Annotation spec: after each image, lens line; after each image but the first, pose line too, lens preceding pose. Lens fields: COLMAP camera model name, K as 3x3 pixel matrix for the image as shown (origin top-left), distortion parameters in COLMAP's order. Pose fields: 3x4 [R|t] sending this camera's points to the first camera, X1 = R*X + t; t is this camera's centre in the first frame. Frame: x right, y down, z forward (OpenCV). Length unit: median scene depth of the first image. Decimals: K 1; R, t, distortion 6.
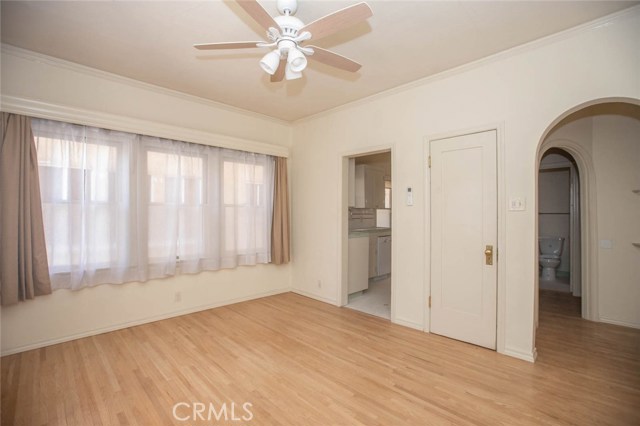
lens RADIAL K [[295.0, 0, 319.3], [0, 295.0, 214.9], [0, 0, 1]] dist [-0.034822, 0.011641]
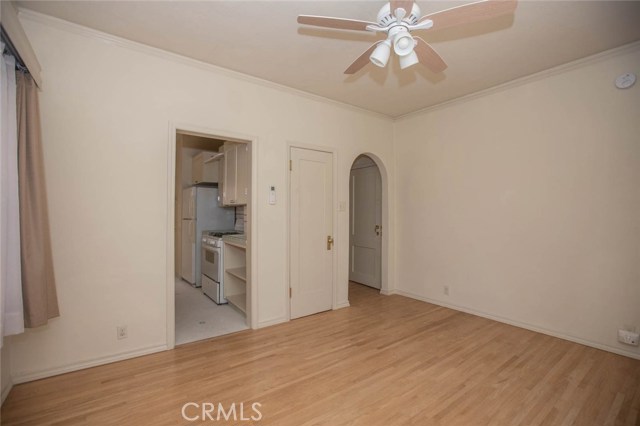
lens RADIAL K [[295.0, 0, 319.8], [0, 295.0, 216.2], [0, 0, 1]] dist [-0.034822, 0.011641]
pose [[0.119107, 0.000174, 0.992881, -0.803236], [-0.008641, 0.999962, 0.000861, 0.008398], [-0.992844, -0.008682, 0.119104, 0.859567]]
